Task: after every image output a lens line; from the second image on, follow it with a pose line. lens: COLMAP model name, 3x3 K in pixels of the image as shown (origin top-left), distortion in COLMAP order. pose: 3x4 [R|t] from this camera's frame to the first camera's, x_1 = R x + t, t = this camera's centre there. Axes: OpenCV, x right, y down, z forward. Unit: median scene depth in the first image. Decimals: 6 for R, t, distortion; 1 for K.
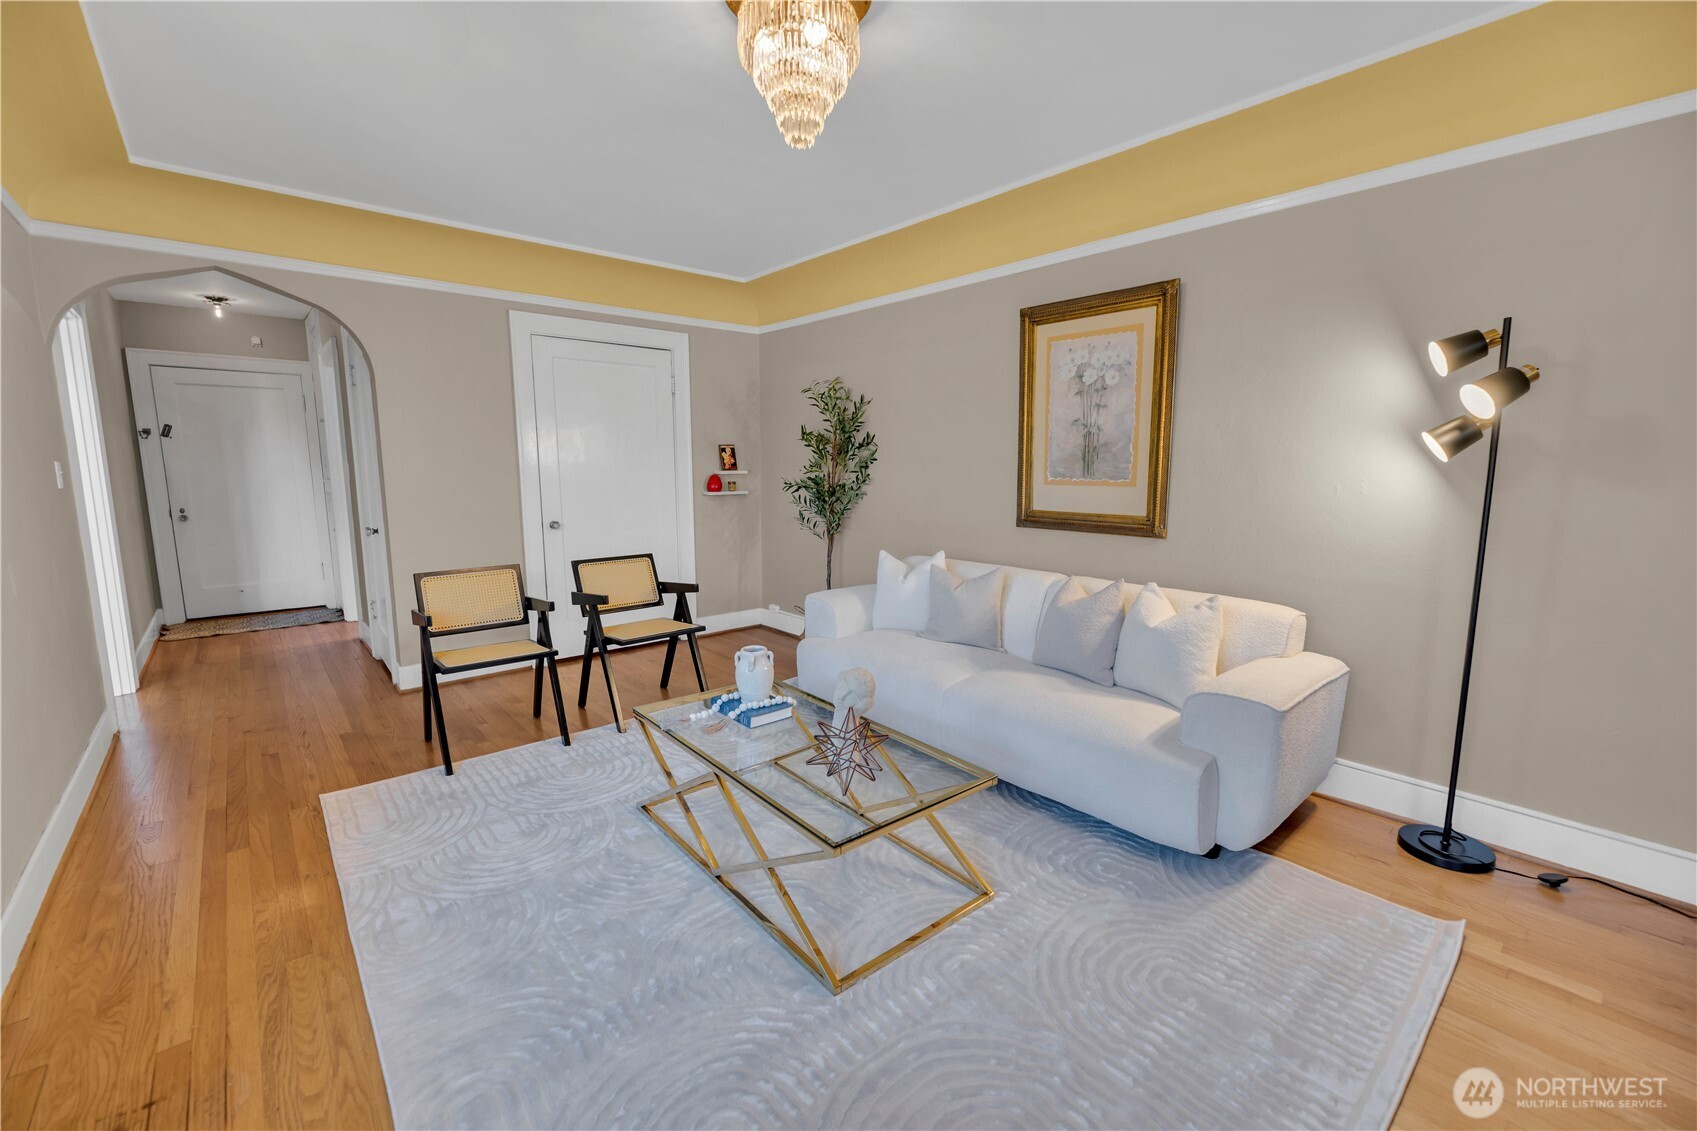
lens RADIAL K [[693.7, 0, 856.0], [0, 693.7, 568.4], [0, 0, 1]] dist [0.001325, -0.000267]
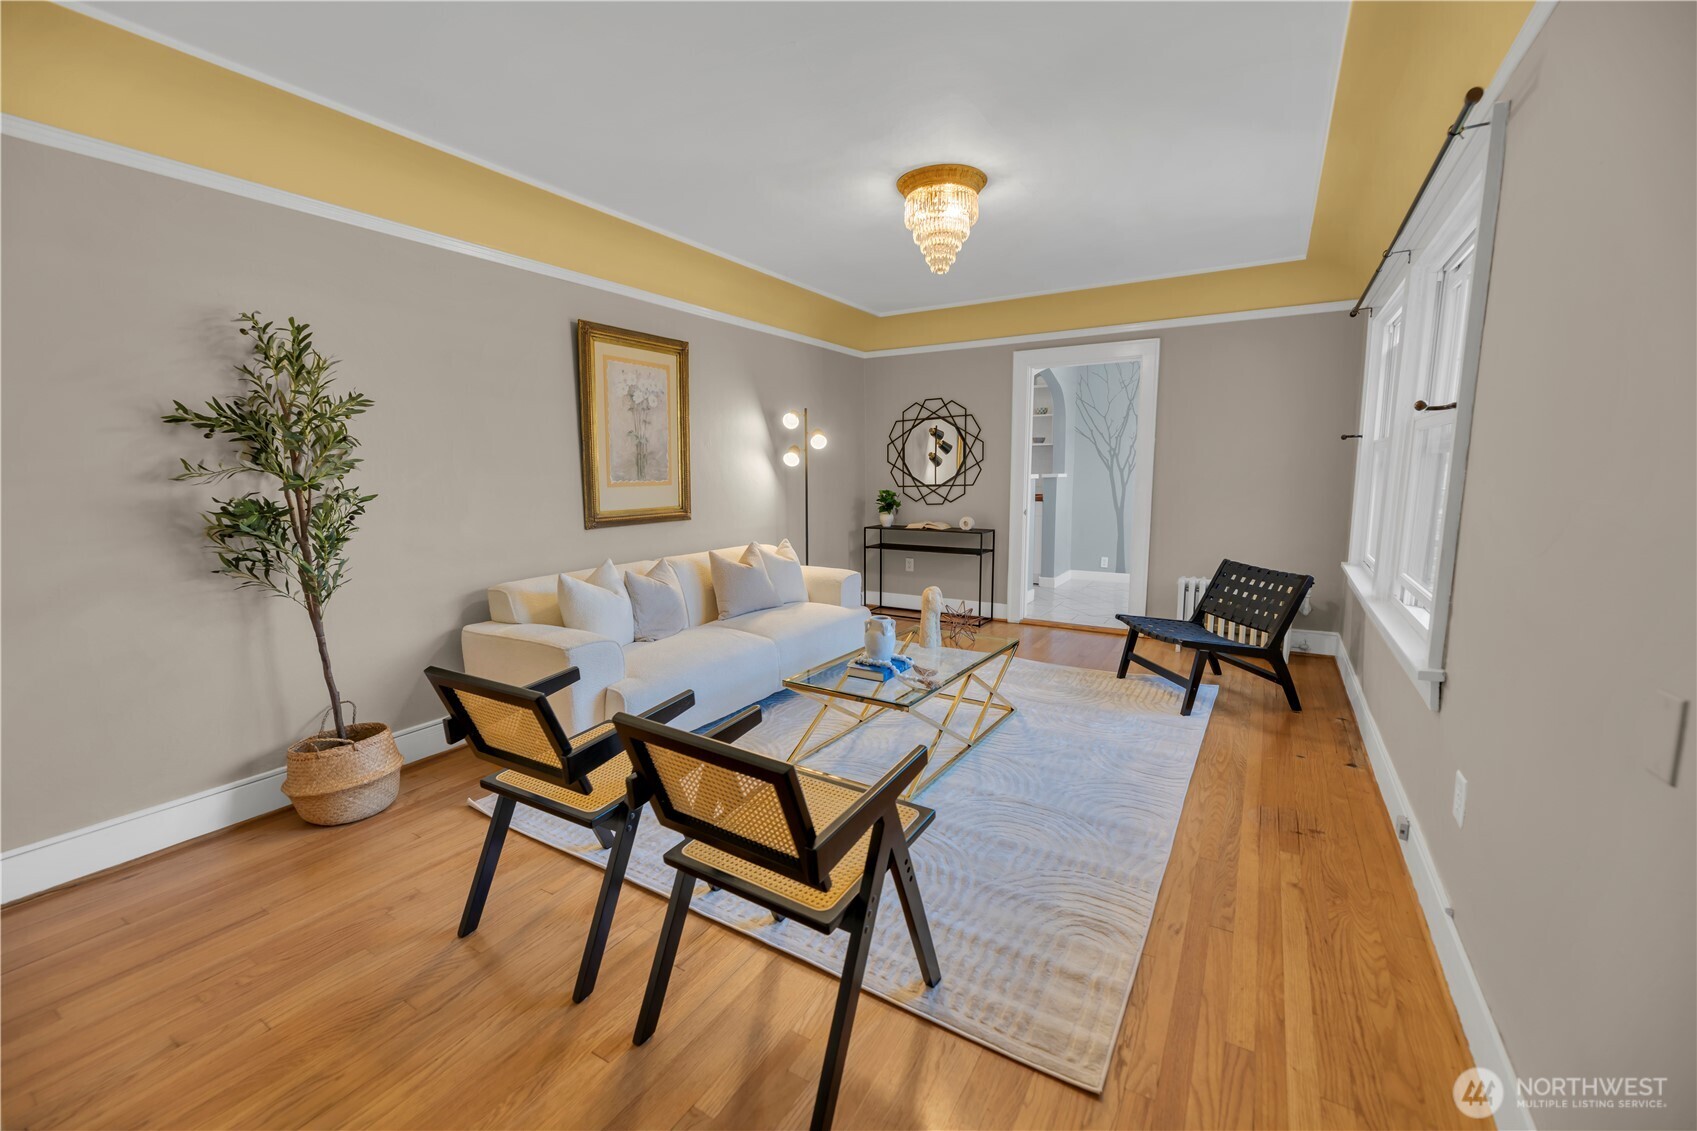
lens RADIAL K [[693.7, 0, 839.8], [0, 693.7, 569.3], [0, 0, 1]] dist [0.001325, -0.000267]
pose [[-0.290031, -0.141538, 0.946493, -0.931967], [0.145043, 0.971078, 0.189659, -0.156153], [-0.945962, 0.192289, -0.261114, 1.003178]]
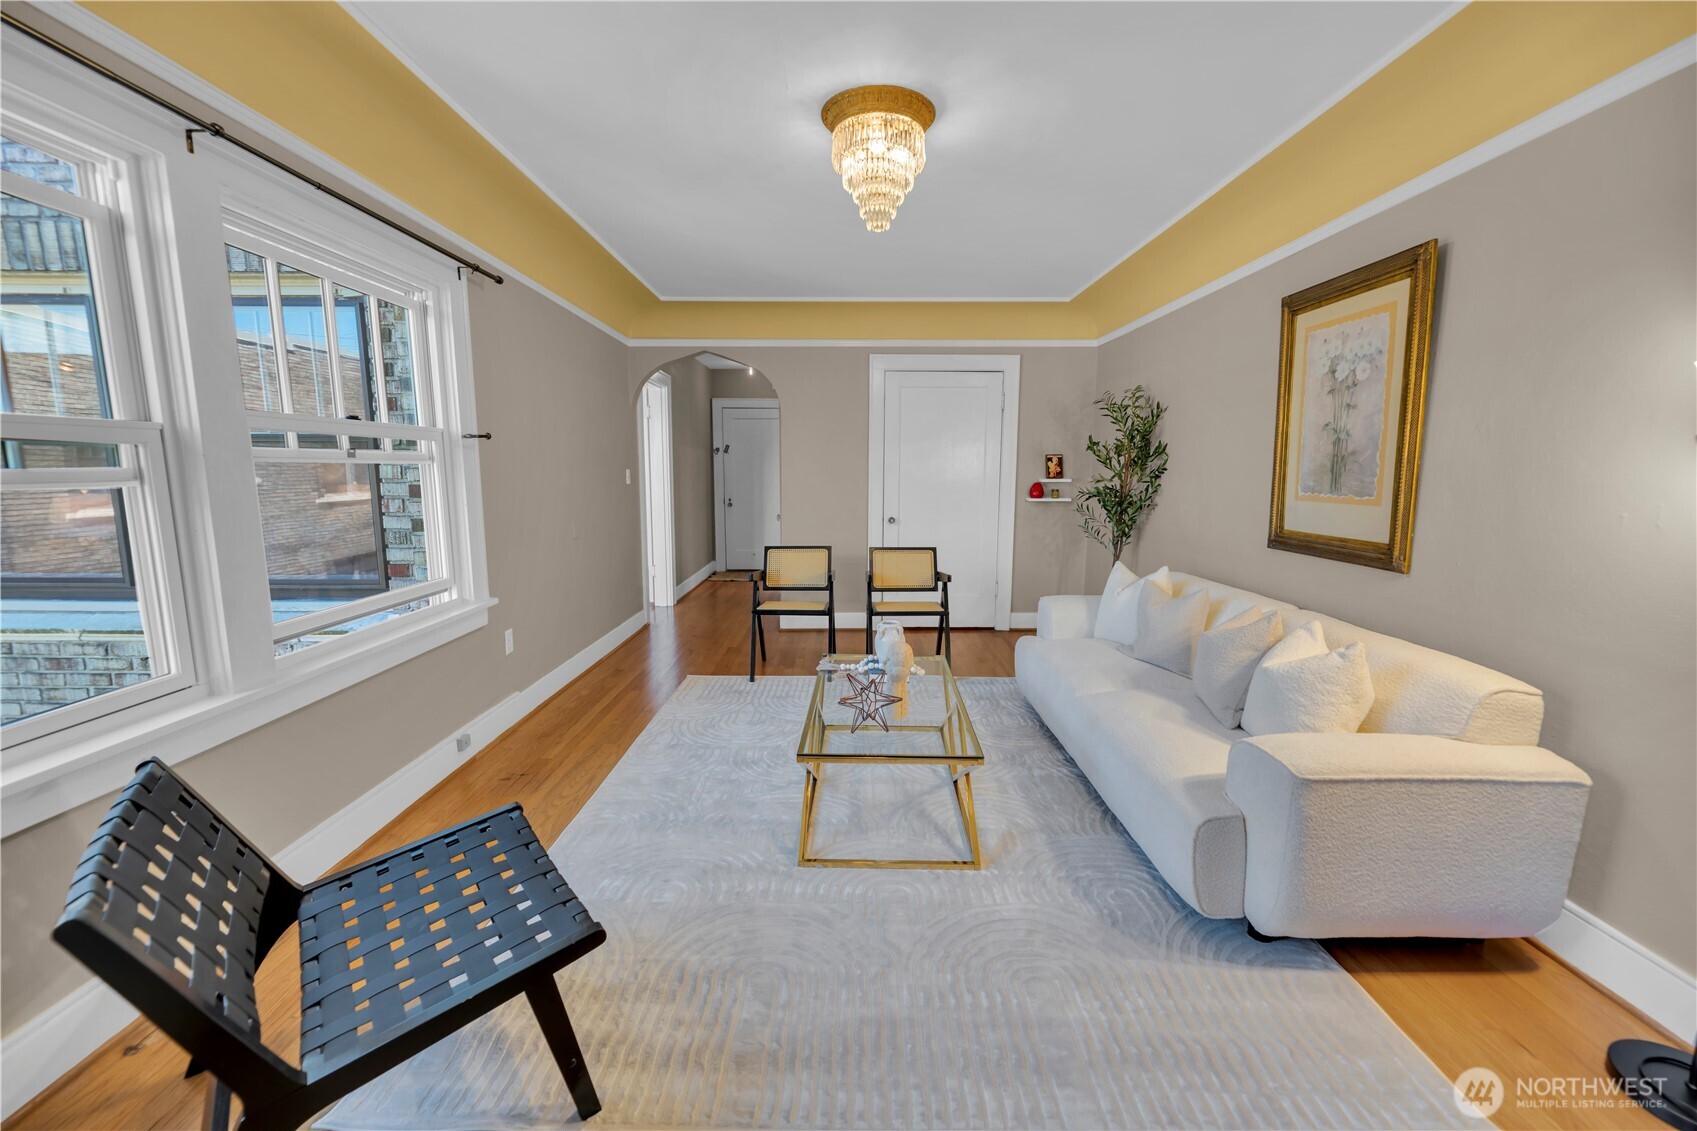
lens RADIAL K [[693.7, 0, 850.9], [0, 693.7, 564.3], [0, 0, 1]] dist [0.001325, -0.000267]
pose [[0.752021, 0.093688, -0.652447, 0.441111], [-0.103002, 0.994390, 0.024067, -0.007484], [0.651041, 0.049105, 0.757452, 0.005293]]
